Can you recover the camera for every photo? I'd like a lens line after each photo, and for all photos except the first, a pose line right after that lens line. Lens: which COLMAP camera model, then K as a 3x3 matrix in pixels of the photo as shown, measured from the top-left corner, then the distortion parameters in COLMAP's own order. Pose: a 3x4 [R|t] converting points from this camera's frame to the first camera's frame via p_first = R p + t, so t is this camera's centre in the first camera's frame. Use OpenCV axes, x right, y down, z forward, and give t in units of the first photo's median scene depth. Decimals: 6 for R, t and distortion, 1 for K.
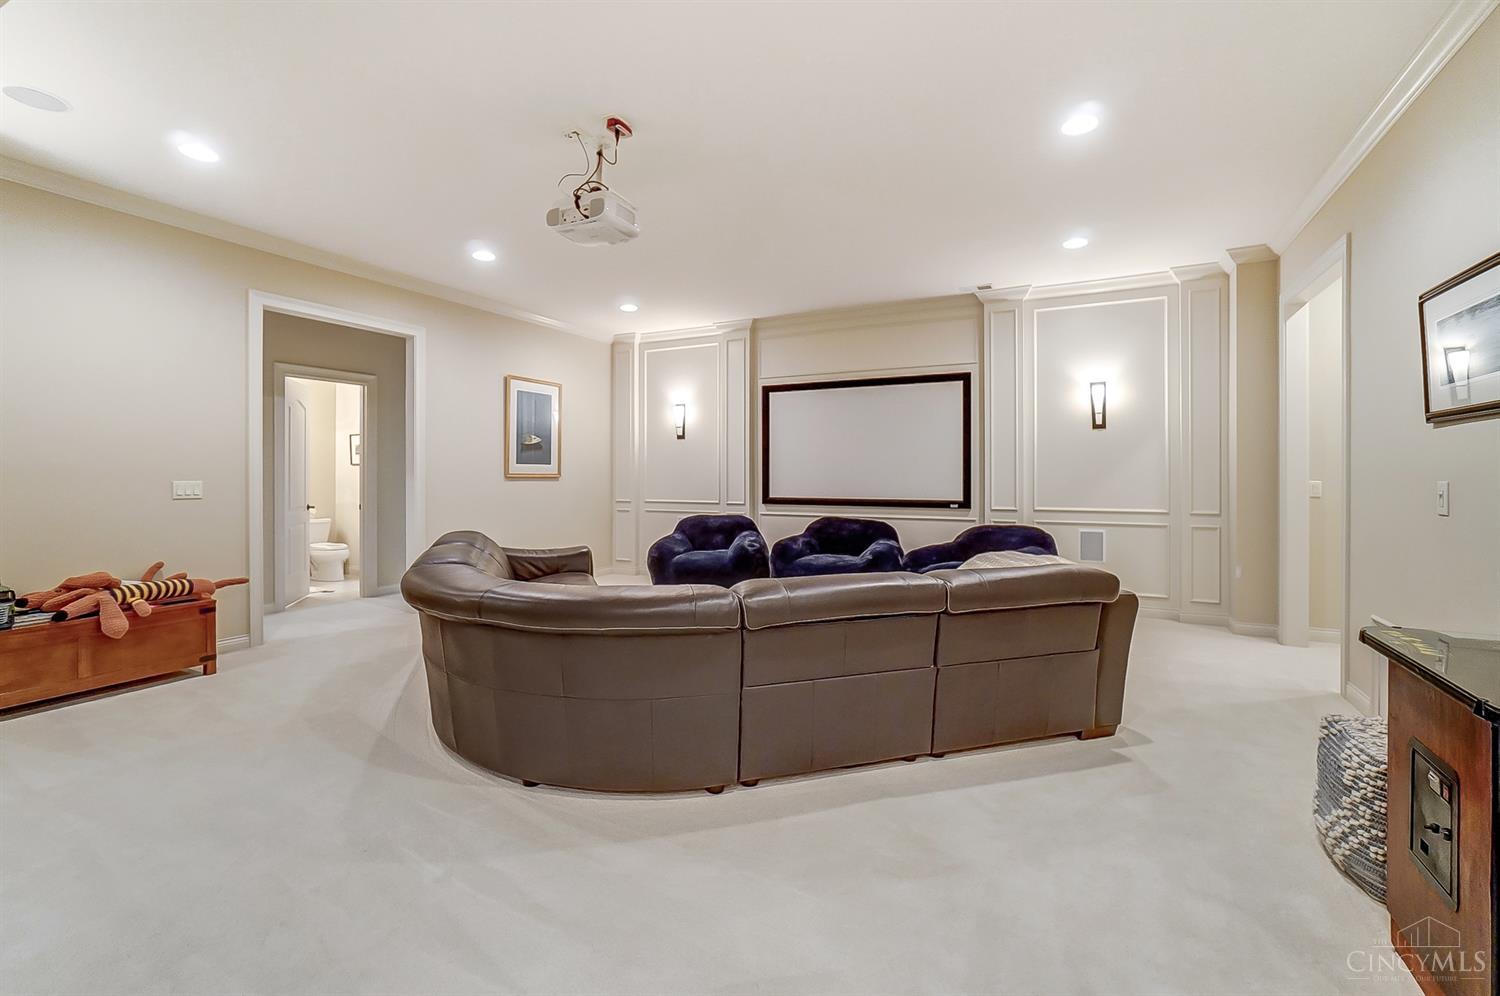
lens RADIAL K [[670.3, 0, 745.6], [0, 670.3, 484.6], [0, 0, 1]] dist [-0.024436, 0.008961]
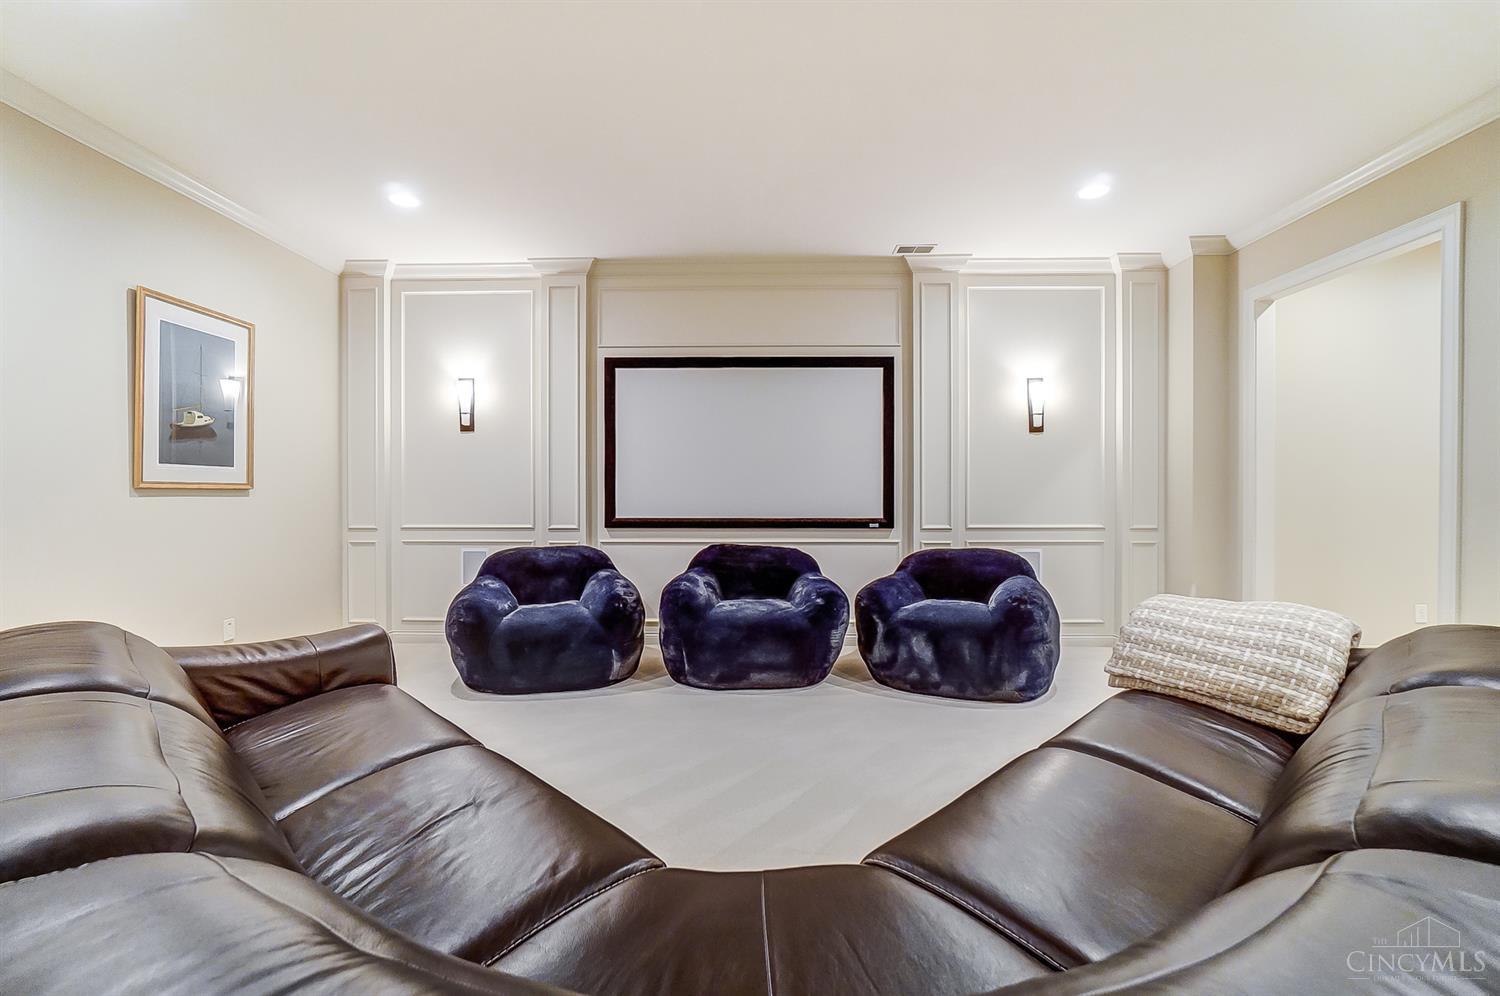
lens RADIAL K [[670.3, 0, 752.6], [0, 670.3, 505.2], [0, 0, 1]] dist [-0.024436, 0.008961]
pose [[0.896376, -0.009801, 0.443185, -0.160917], [0.007175, 0.999945, 0.007602, 0.001188], [-0.443236, -0.003634, 0.896398, 0.340629]]
